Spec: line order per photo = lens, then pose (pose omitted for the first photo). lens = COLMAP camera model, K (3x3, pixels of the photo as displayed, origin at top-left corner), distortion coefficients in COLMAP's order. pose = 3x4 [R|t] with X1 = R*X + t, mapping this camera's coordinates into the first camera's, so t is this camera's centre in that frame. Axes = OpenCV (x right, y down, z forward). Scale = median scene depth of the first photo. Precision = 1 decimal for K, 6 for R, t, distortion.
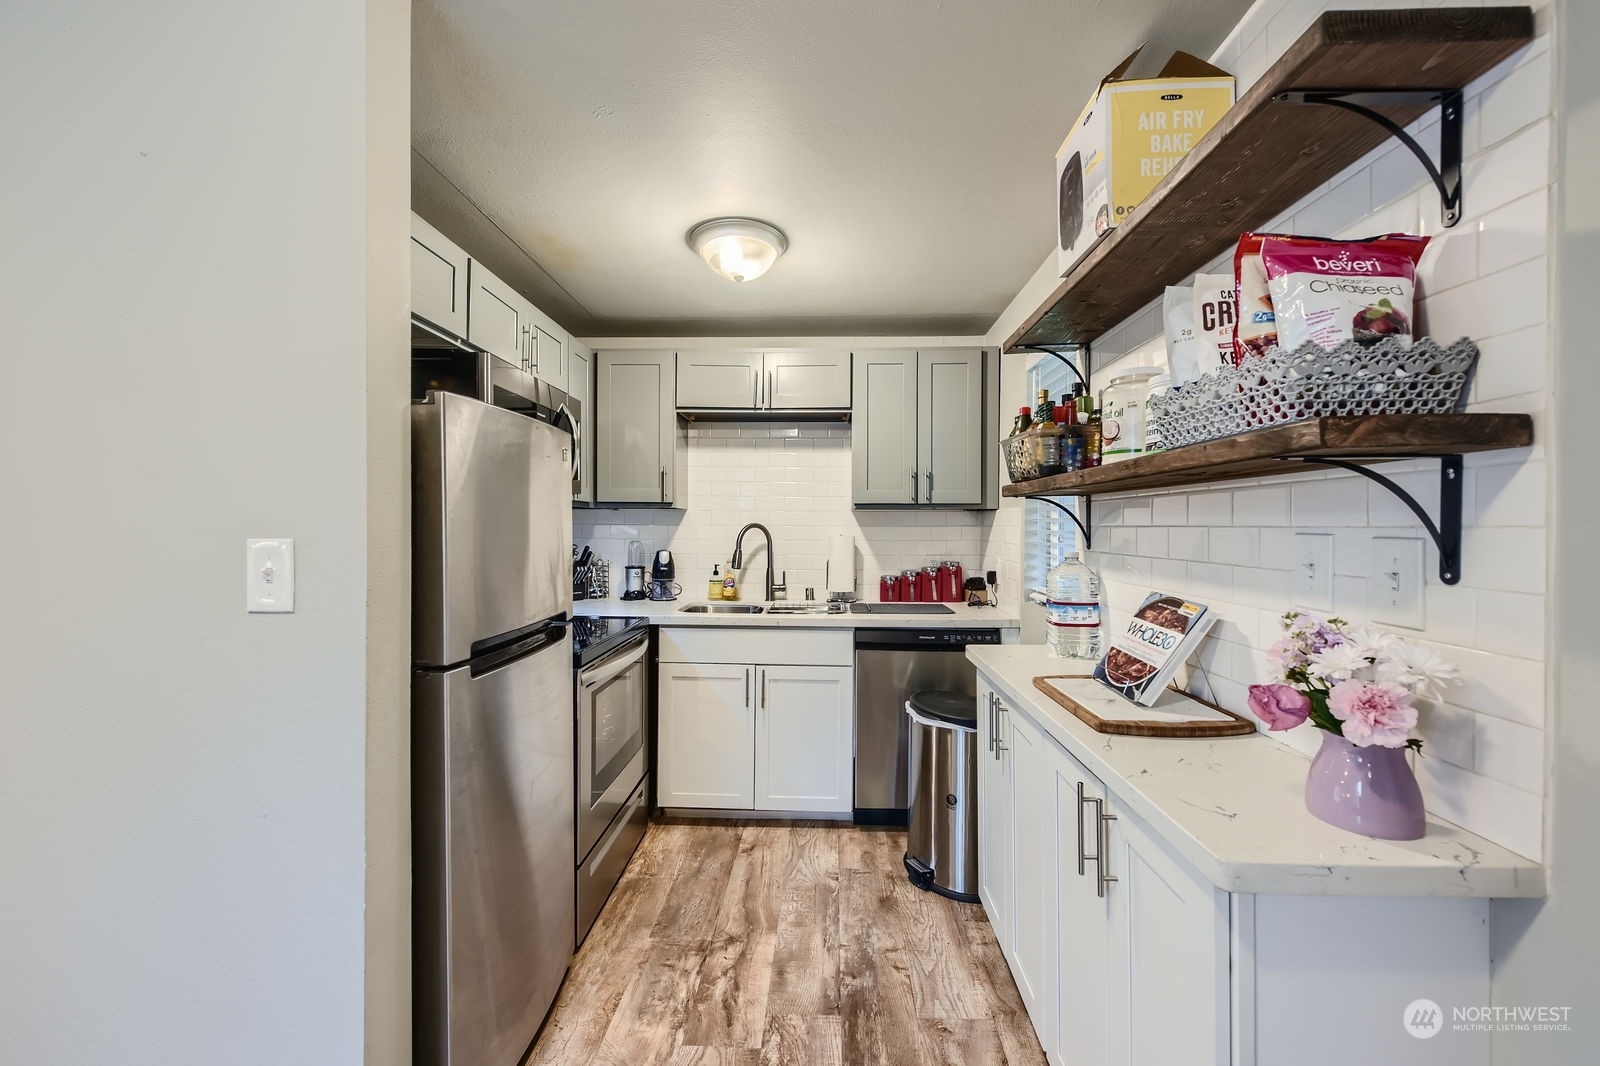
lens RADIAL K [[632.6, 0, 807.8], [0, 632.6, 529.8], [0, 0, 1]] dist [0.014850, -0.003938]
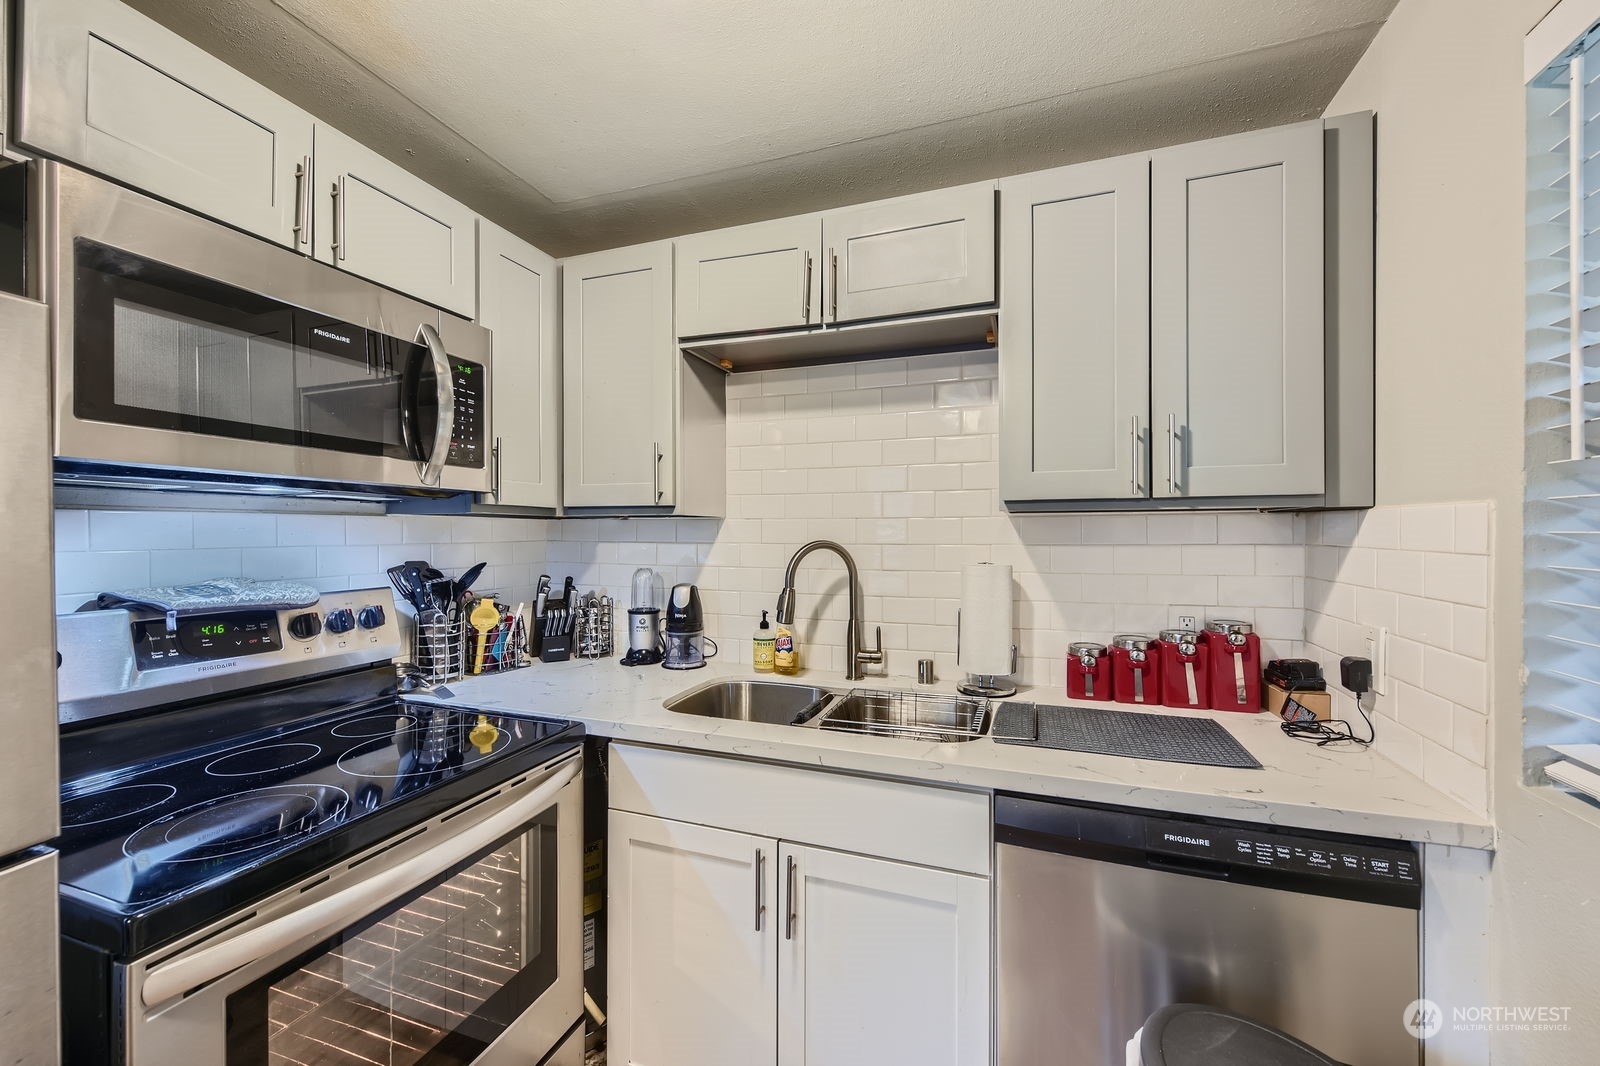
lens RADIAL K [[632.6, 0, 808.5], [0, 632.6, 534.2], [0, 0, 1]] dist [0.014850, -0.003938]
pose [[0.952544, -0.005112, -0.304359, 0.076210], [0.003530, 0.999977, -0.005748, -0.013451], [0.304381, 0.004400, 0.952540, 0.481791]]
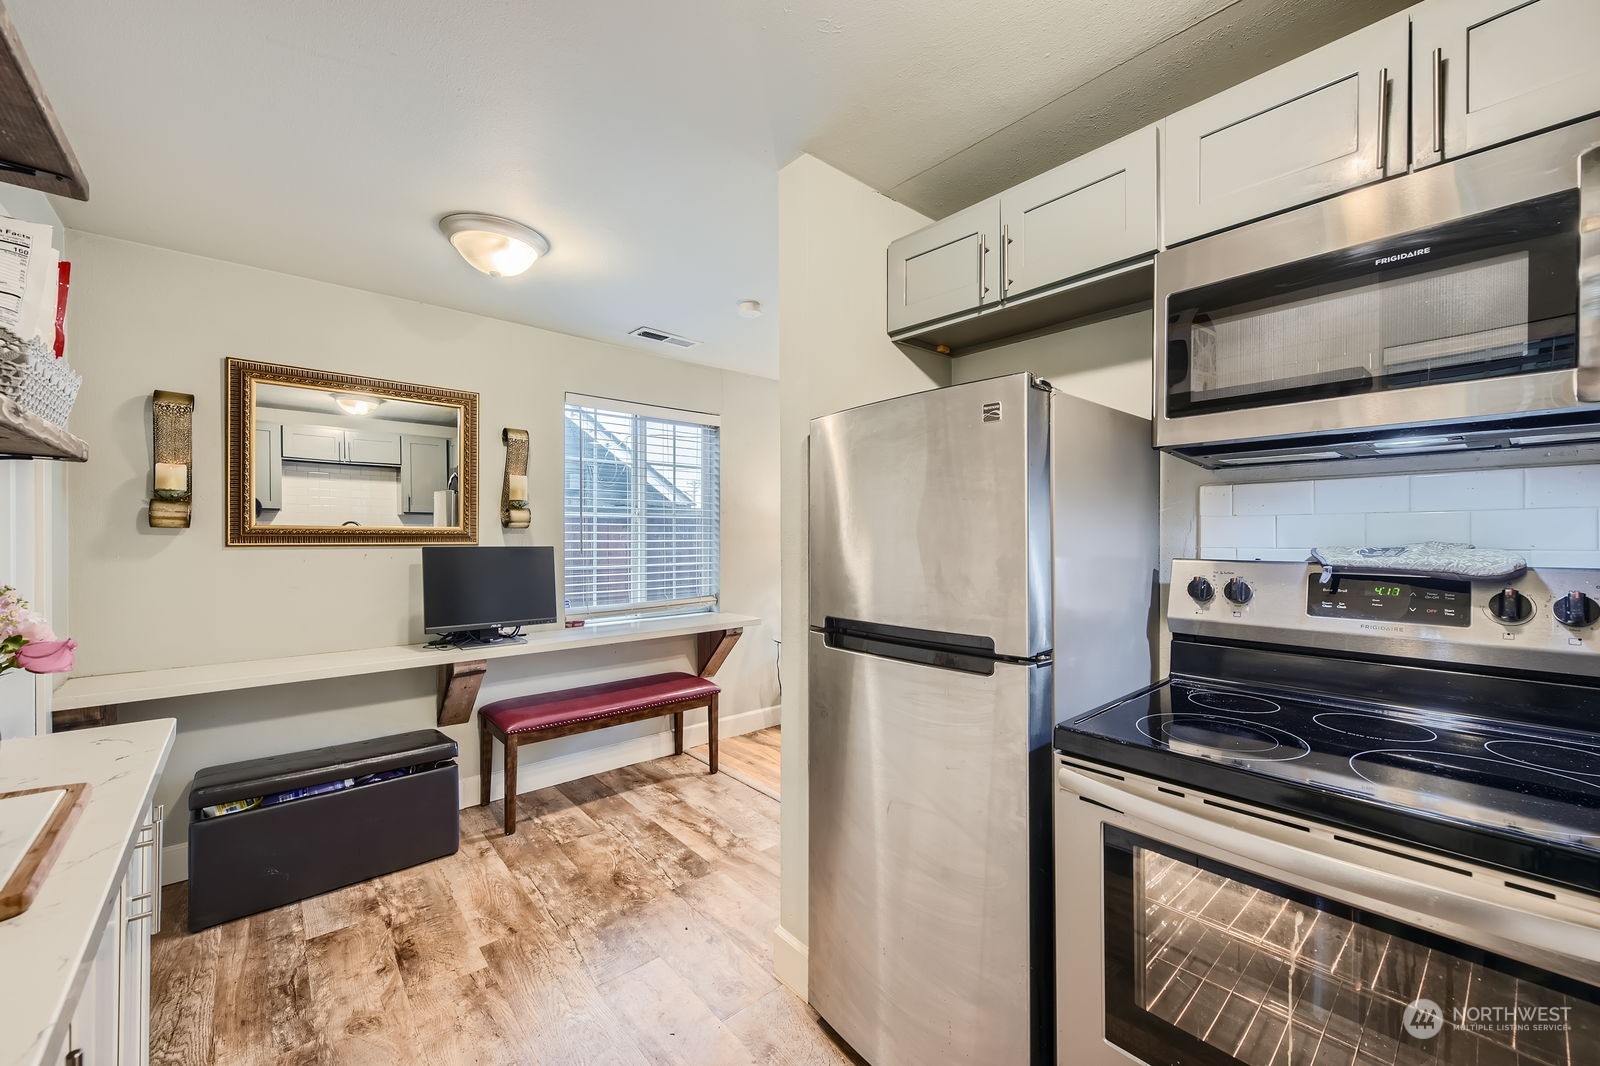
lens RADIAL K [[632.6, 0, 802.7], [0, 632.6, 535.4], [0, 0, 1]] dist [0.014850, -0.003938]
pose [[-0.722561, -0.007512, -0.691266, 0.126267], [-0.012520, 0.999919, 0.002221, 0.008462], [0.691194, 0.010259, -0.722597, 0.745458]]
